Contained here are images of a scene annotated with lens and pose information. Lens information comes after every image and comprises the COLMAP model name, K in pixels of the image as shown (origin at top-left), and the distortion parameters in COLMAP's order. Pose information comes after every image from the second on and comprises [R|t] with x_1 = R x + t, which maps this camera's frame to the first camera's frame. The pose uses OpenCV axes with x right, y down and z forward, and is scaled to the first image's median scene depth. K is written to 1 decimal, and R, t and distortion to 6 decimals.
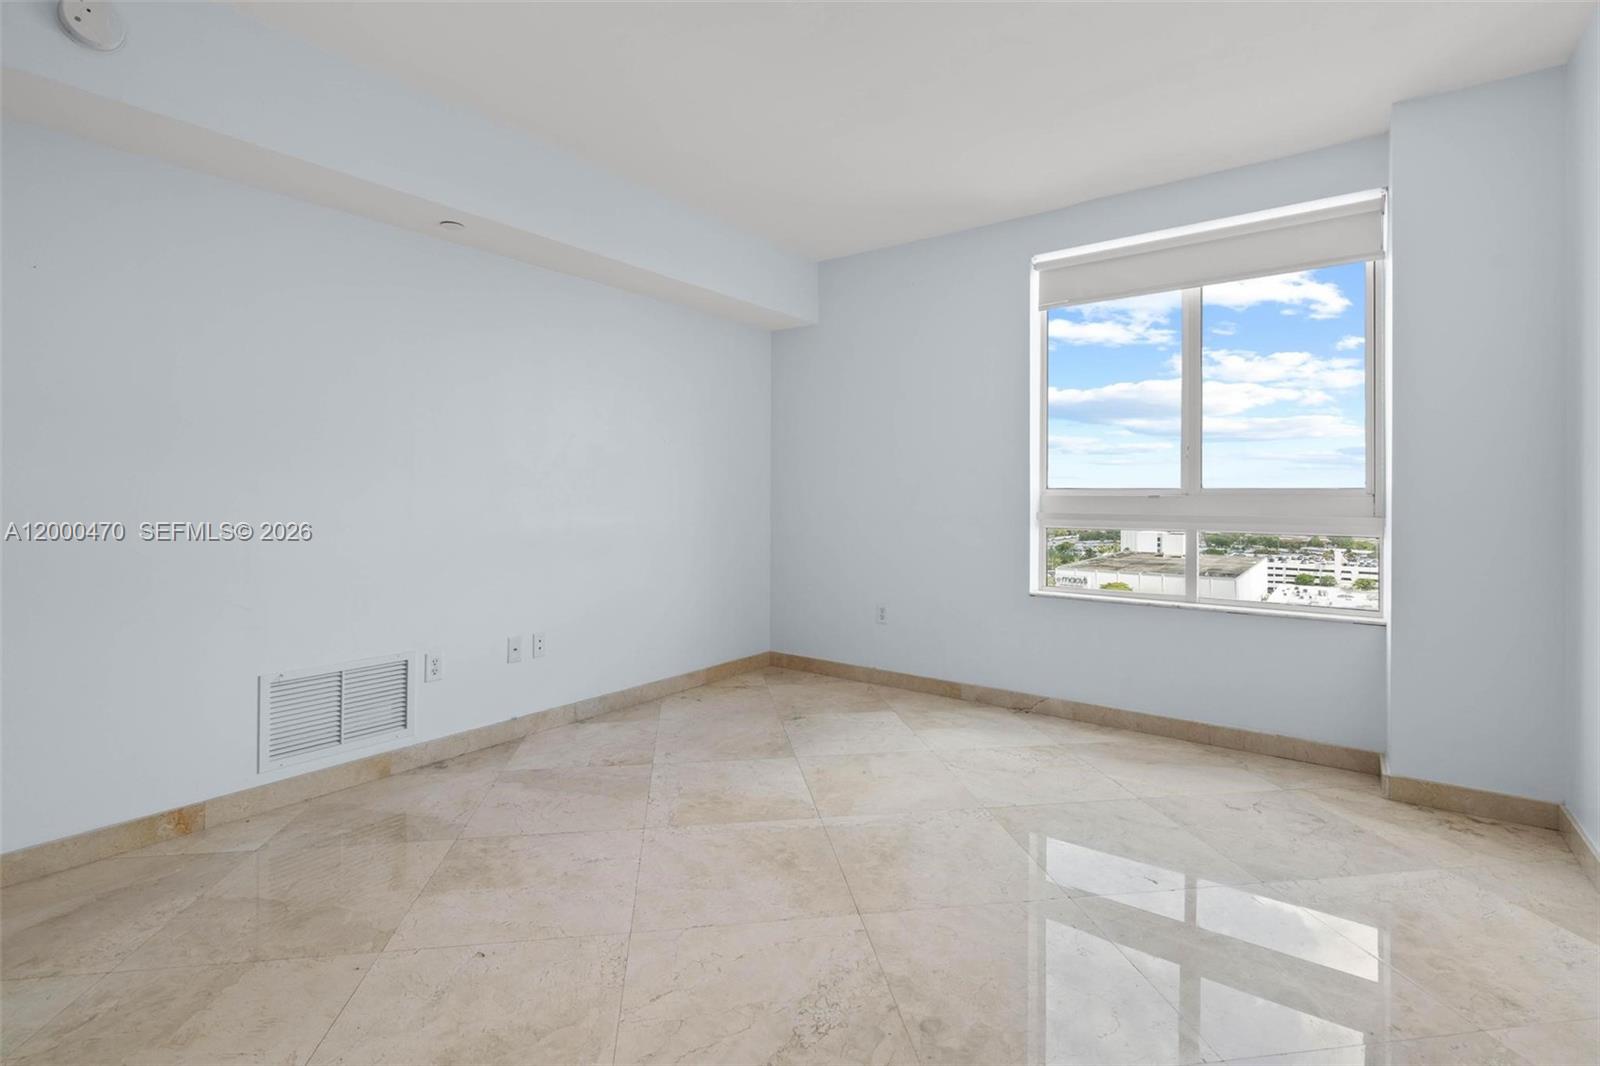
lens RADIAL K [[738.3, 0, 815.3], [0, 738.3, 501.8], [0, 0, 1]] dist [-0.010187, 0.003832]
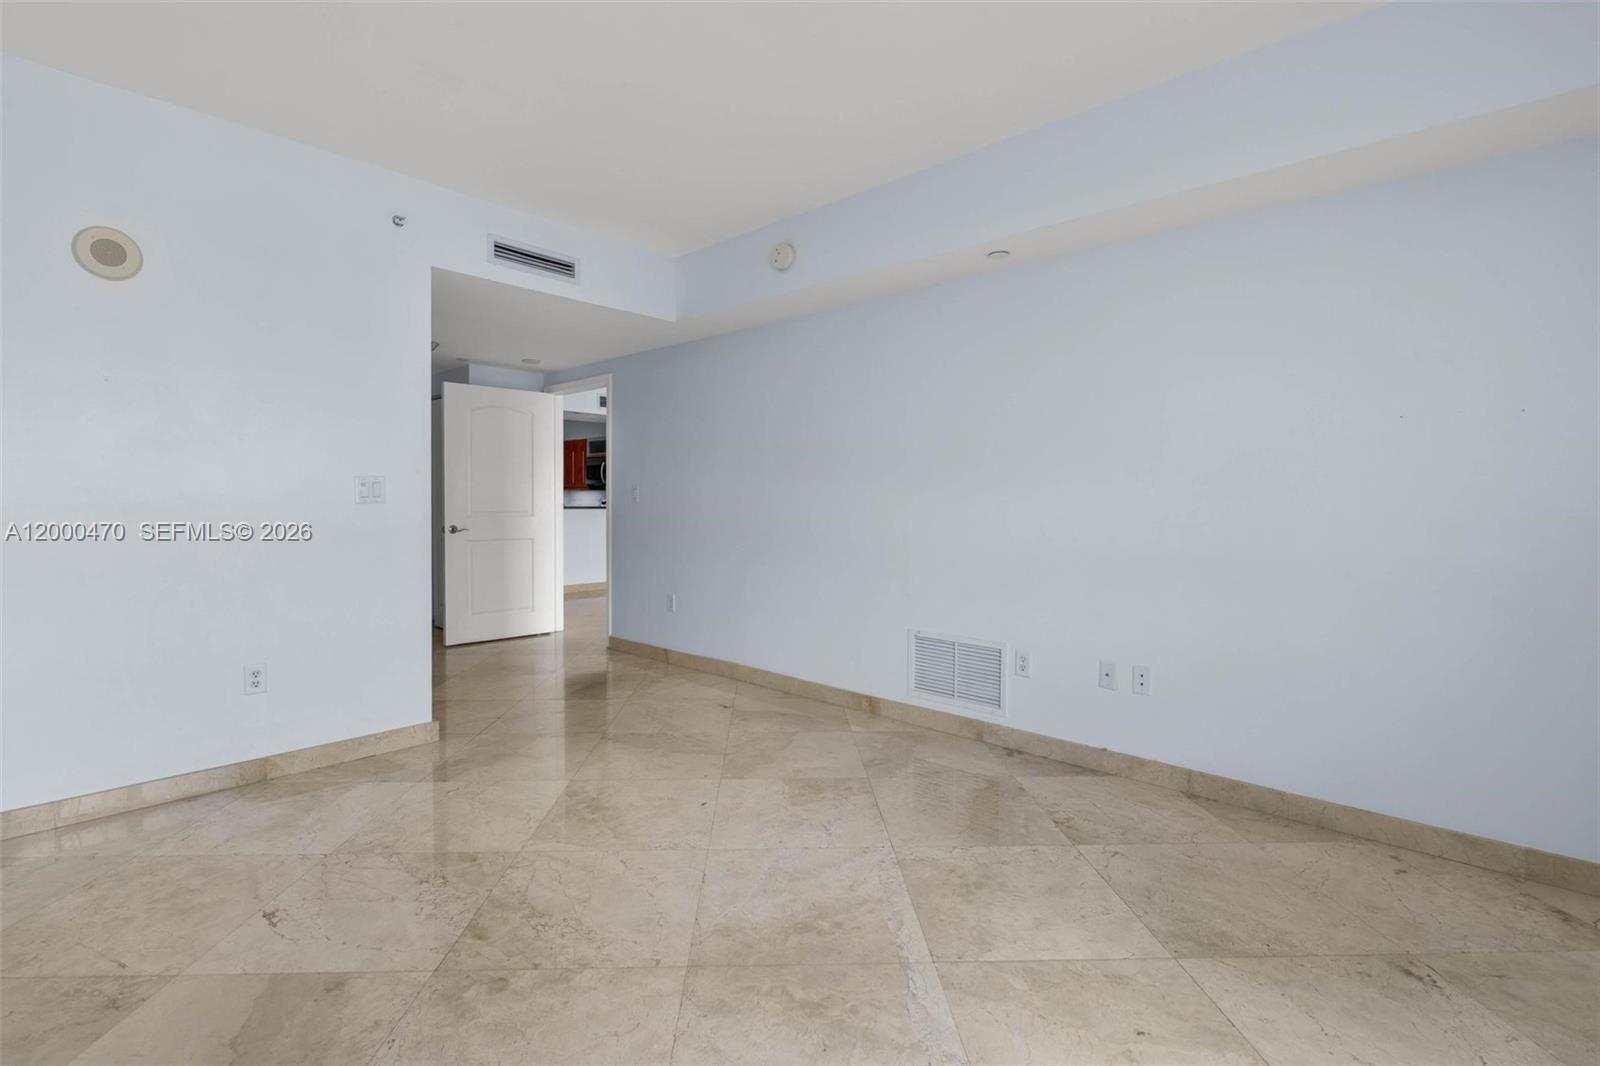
lens RADIAL K [[738.3, 0, 783.4], [0, 738.3, 523.2], [0, 0, 1]] dist [-0.010187, 0.003832]
pose [[-0.127593, 0.028126, -0.991428, 0.660660], [-0.019792, 0.999327, 0.030898, -0.008842], [0.991629, 0.023565, -0.126950, 0.872099]]
